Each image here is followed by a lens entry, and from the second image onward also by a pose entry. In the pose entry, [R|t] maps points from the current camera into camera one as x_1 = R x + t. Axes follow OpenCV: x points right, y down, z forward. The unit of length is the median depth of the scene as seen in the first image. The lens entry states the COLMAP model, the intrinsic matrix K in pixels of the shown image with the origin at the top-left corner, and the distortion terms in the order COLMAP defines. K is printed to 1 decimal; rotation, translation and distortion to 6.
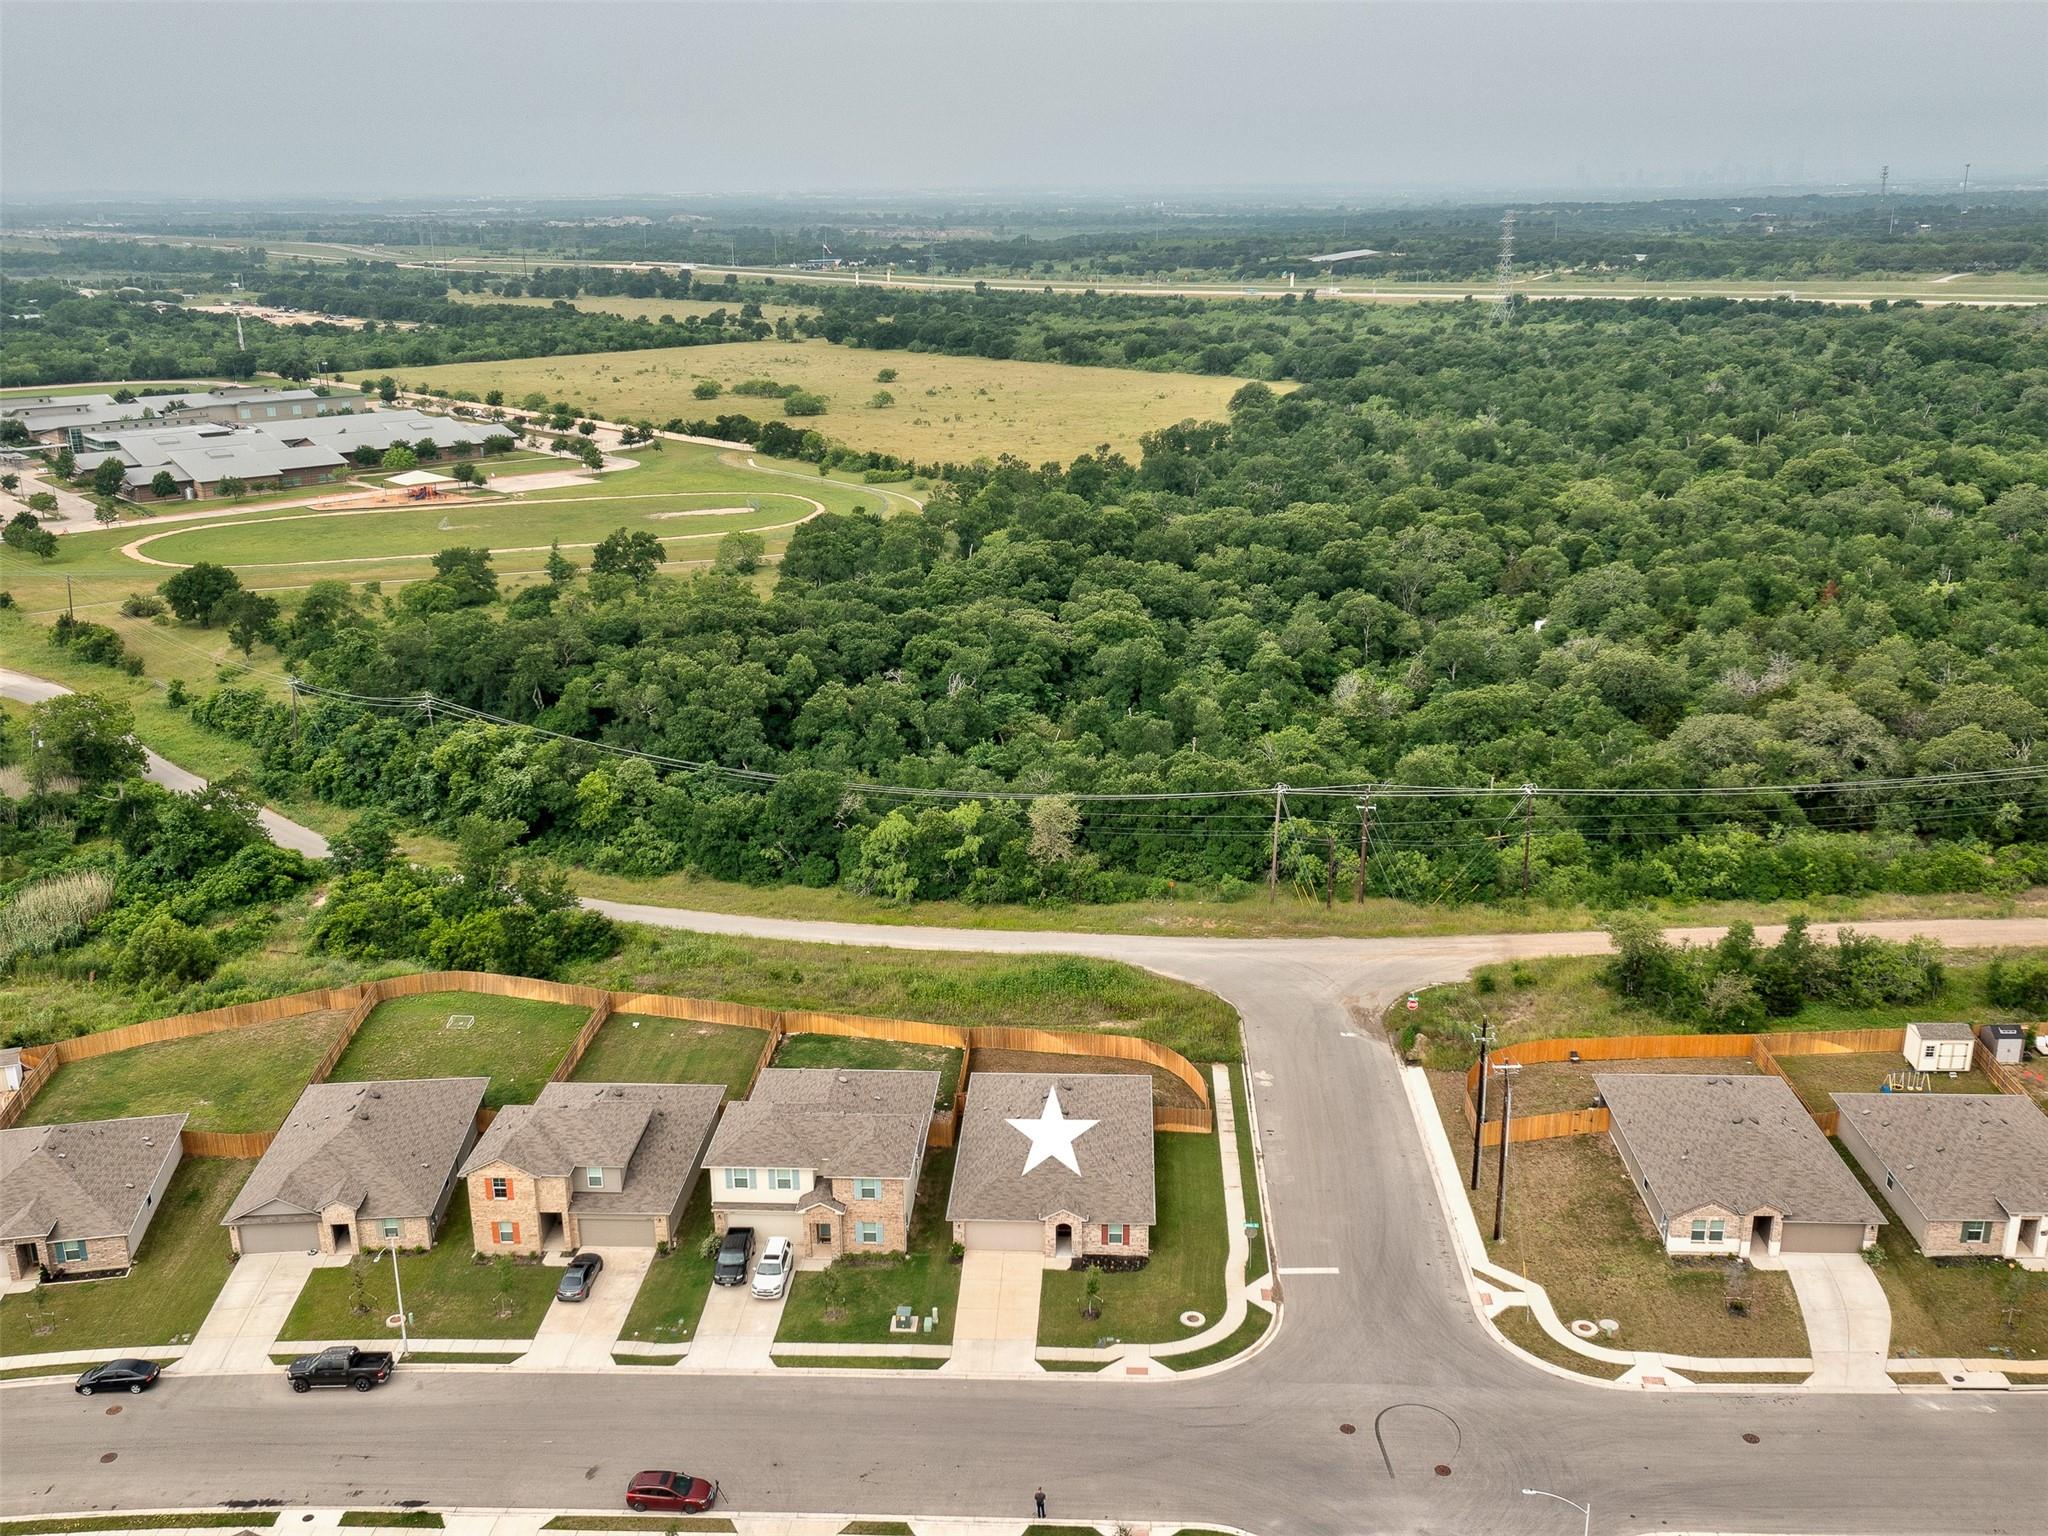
lens RADIAL K [[1836.8, 0, 1024.0], [0, 1836.8, 768.0], [0, 0, 1]] dist [0.016308, 0.007450]
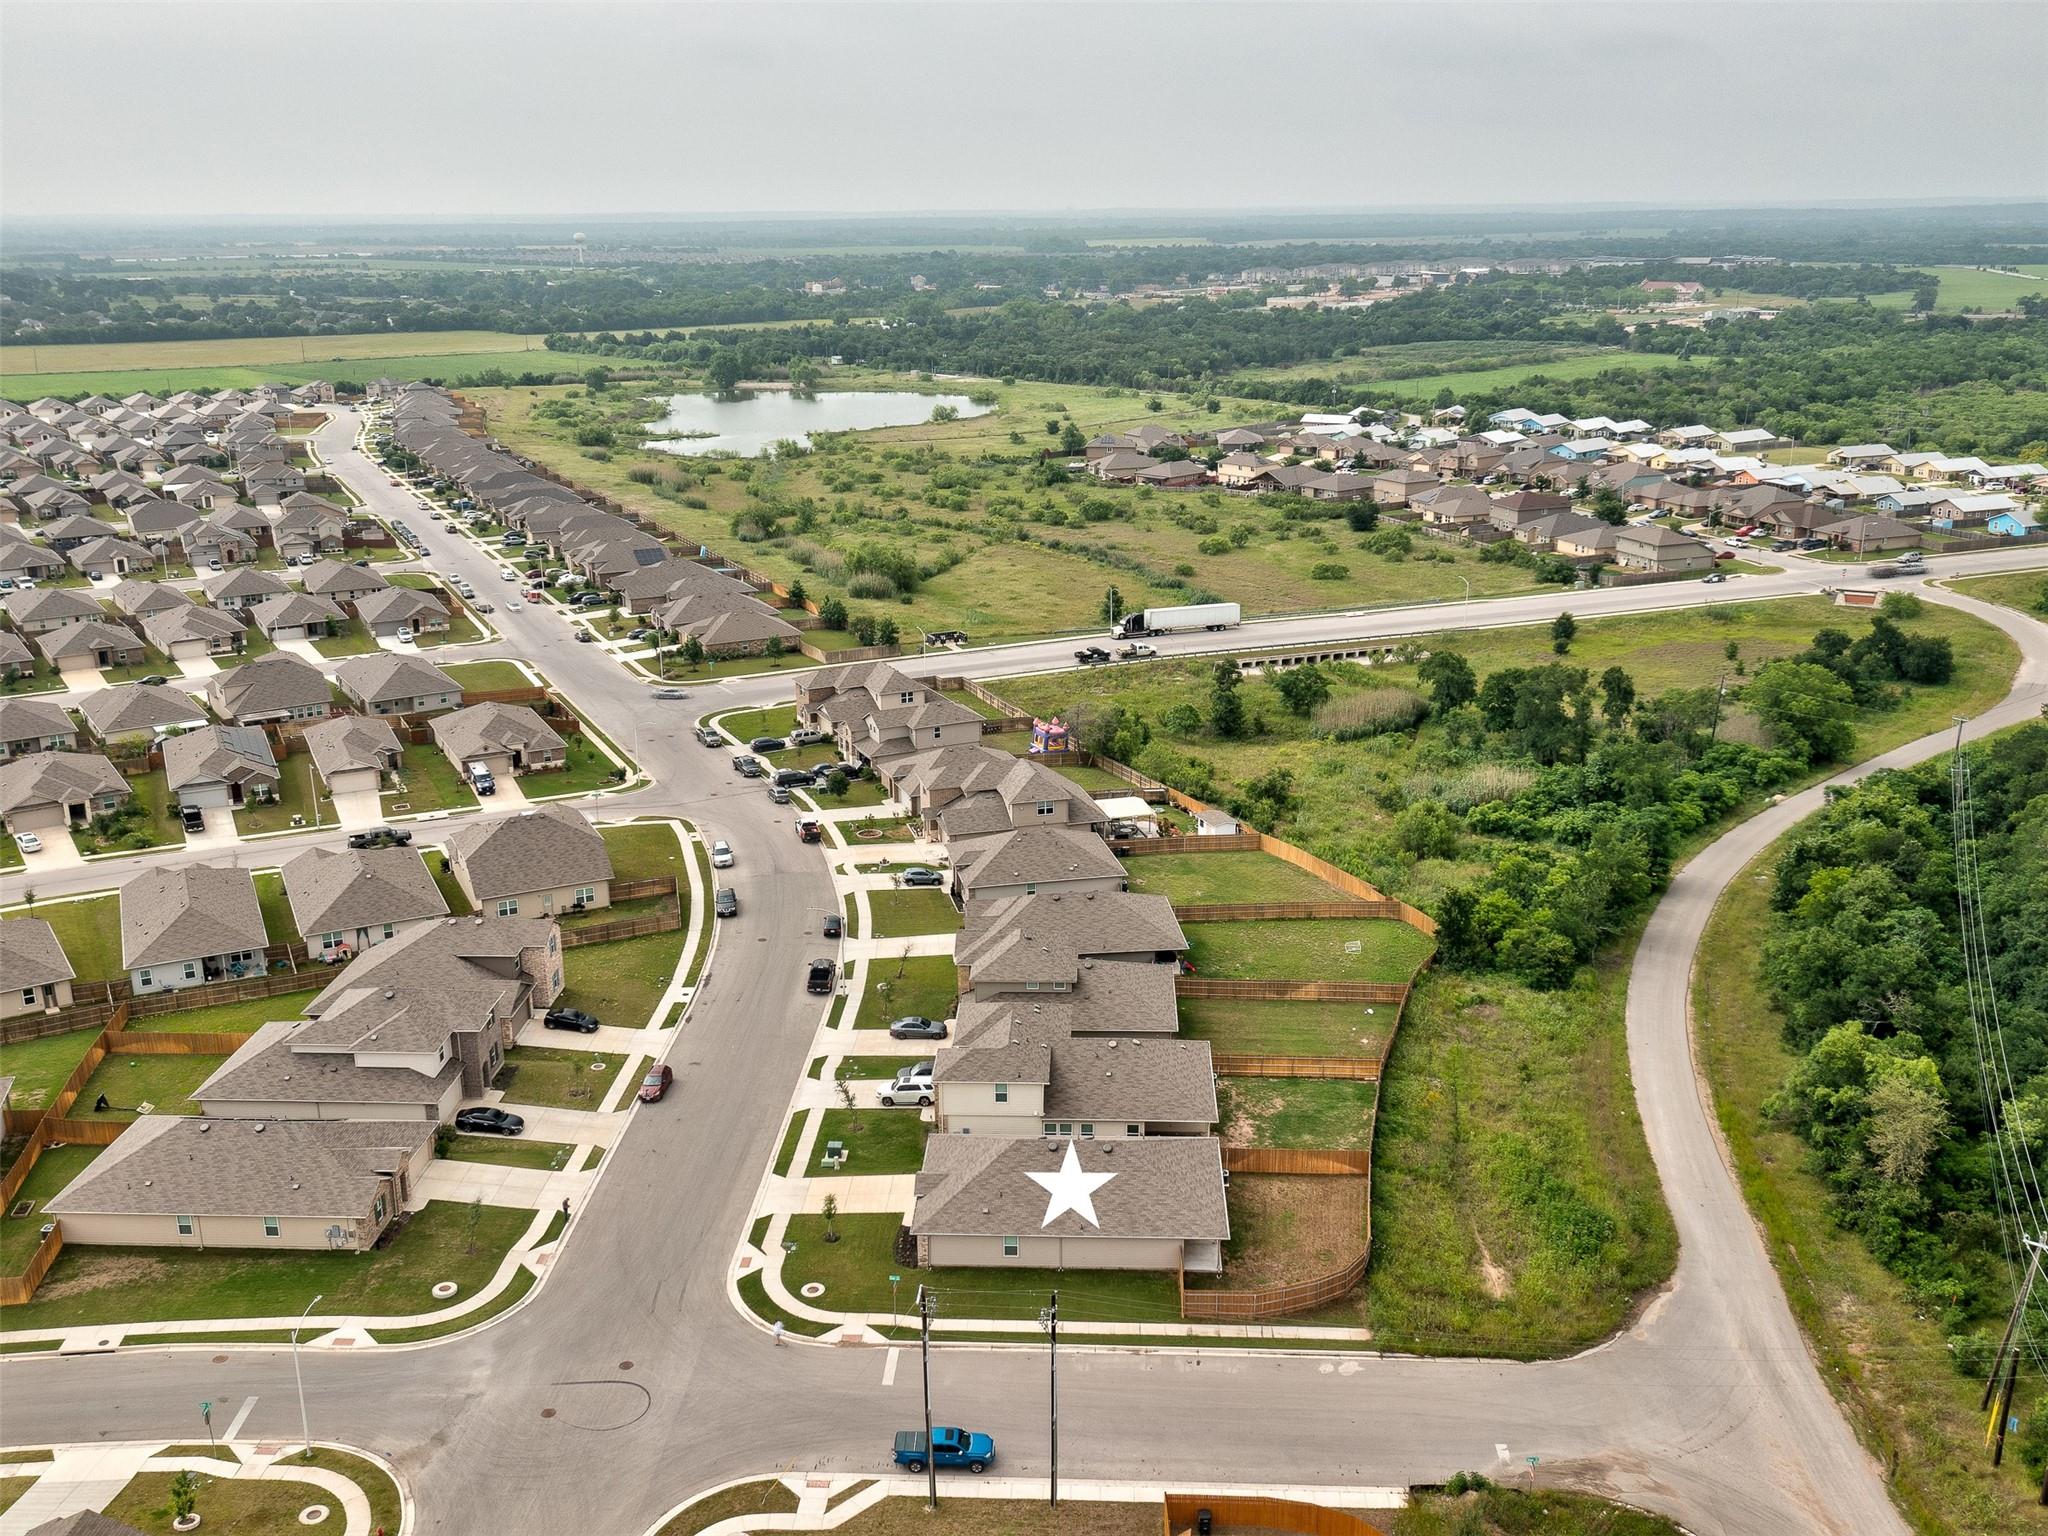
lens RADIAL K [[1836.8, 0, 1024.0], [0, 1836.8, 768.0], [0, 0, 1]] dist [0.016308, 0.007450]
pose [[0.009994, 0.303339, -0.952830, 0.941531], [-0.292441, 0.912104, 0.287307, -0.289270], [0.956231, 0.275776, 0.097824, 0.876081]]
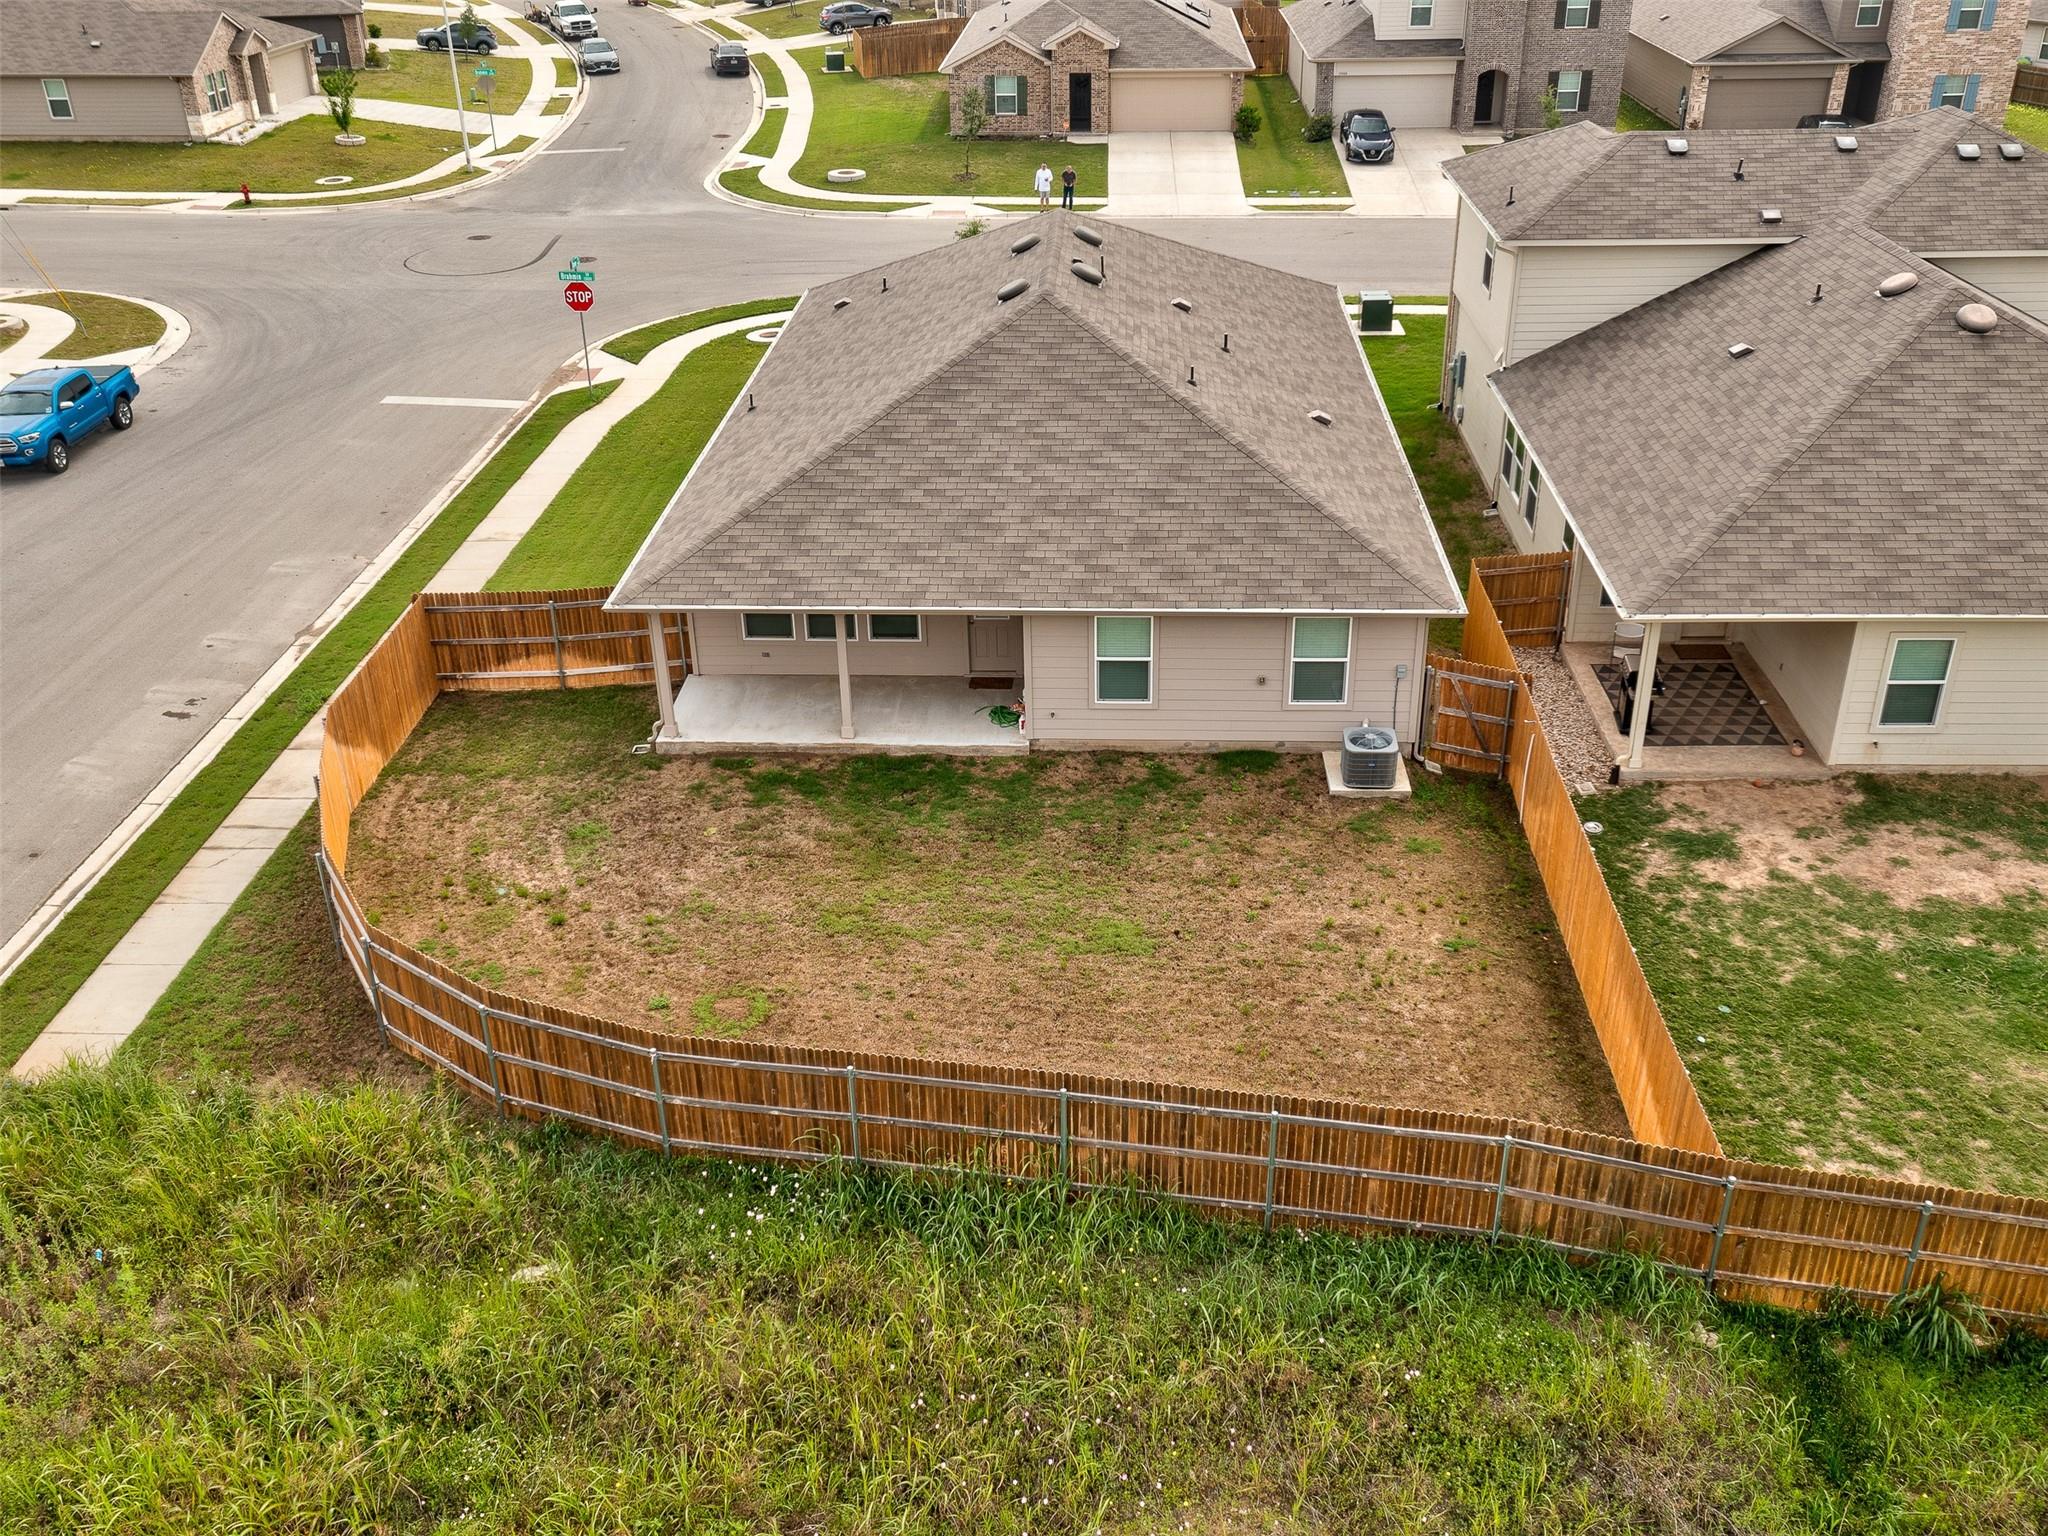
lens RADIAL K [[1807.2, 0, 1024.0], [0, 1807.2, 768.0], [0, 0, 1]] dist [0.017085, 0.002121]
pose [[-0.999624, 0.025765, 0.009331, 0.022542], [0.024614, 0.694520, 0.719052, 0.036542], [0.012046, 0.719012, -0.694893, 1.329585]]
